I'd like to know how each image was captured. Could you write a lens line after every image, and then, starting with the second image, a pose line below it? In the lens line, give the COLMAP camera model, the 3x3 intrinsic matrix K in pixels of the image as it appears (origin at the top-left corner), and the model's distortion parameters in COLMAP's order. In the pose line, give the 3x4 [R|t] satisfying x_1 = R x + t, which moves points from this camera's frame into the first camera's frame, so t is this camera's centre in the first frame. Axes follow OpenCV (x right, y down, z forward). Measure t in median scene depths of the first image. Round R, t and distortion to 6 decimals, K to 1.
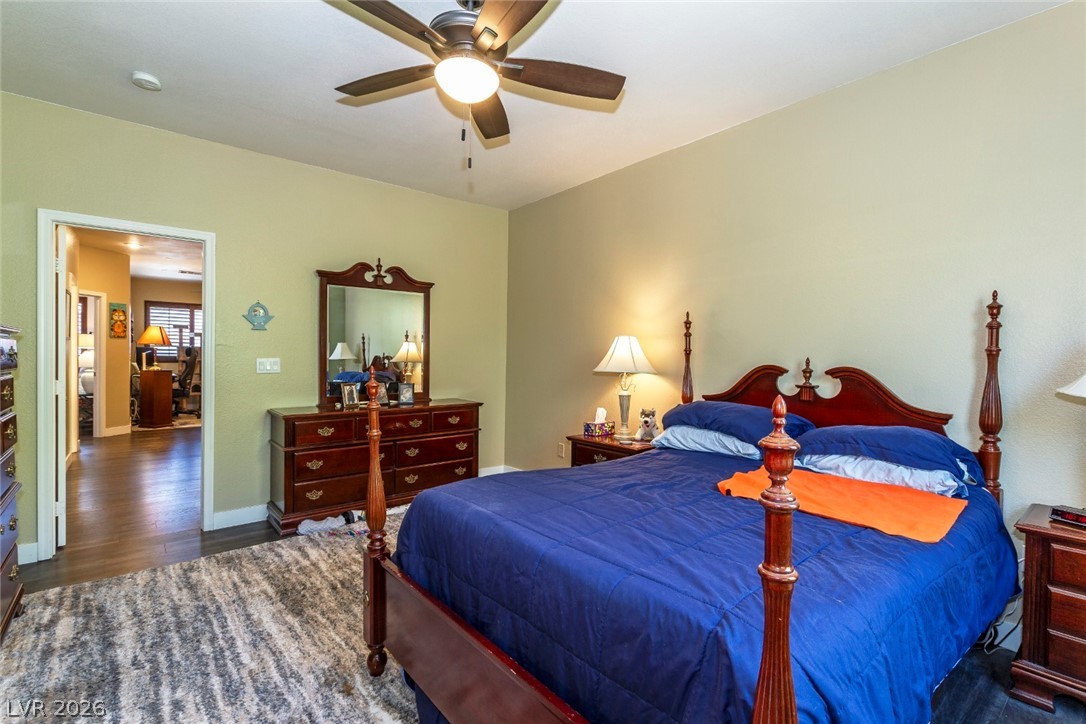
lens RADIAL K [[503.7, 0, 541.1], [0, 503.7, 358.2], [0, 0, 1]] dist [0.011159, -0.003033]
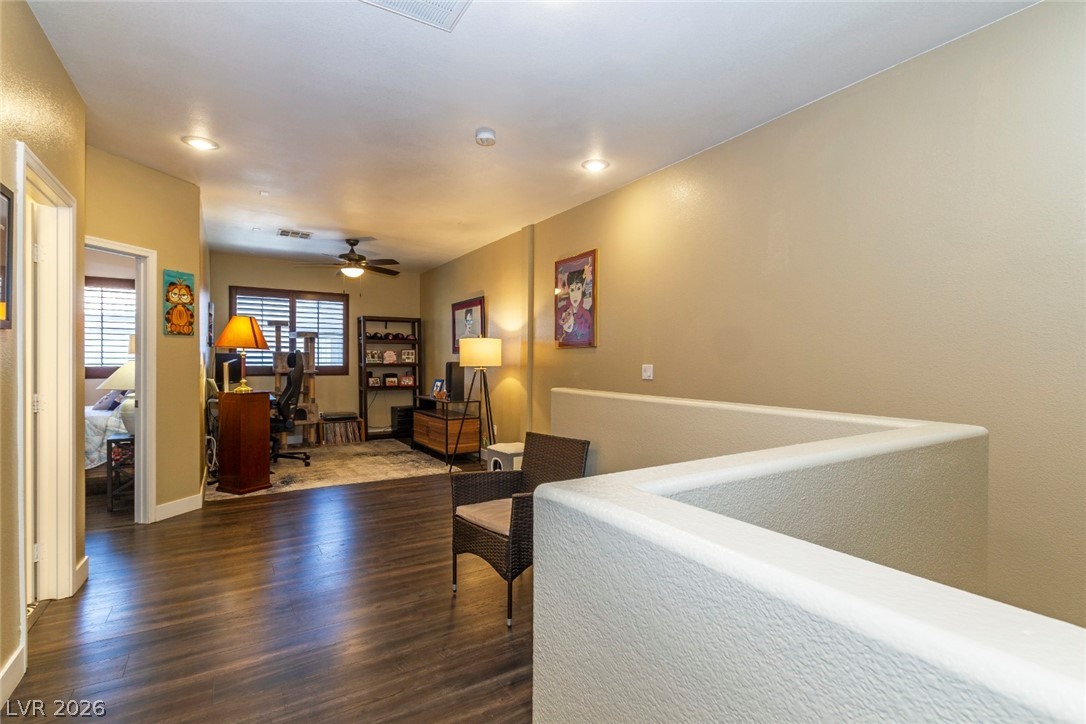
lens RADIAL K [[503.7, 0, 543.8], [0, 503.7, 362.0], [0, 0, 1]] dist [0.011159, -0.003033]
pose [[0.992845, -0.006879, -0.119214, -0.308651], [0.006341, 0.999968, -0.004891, -0.005030], [0.119244, 0.004100, 0.992856, 0.410869]]
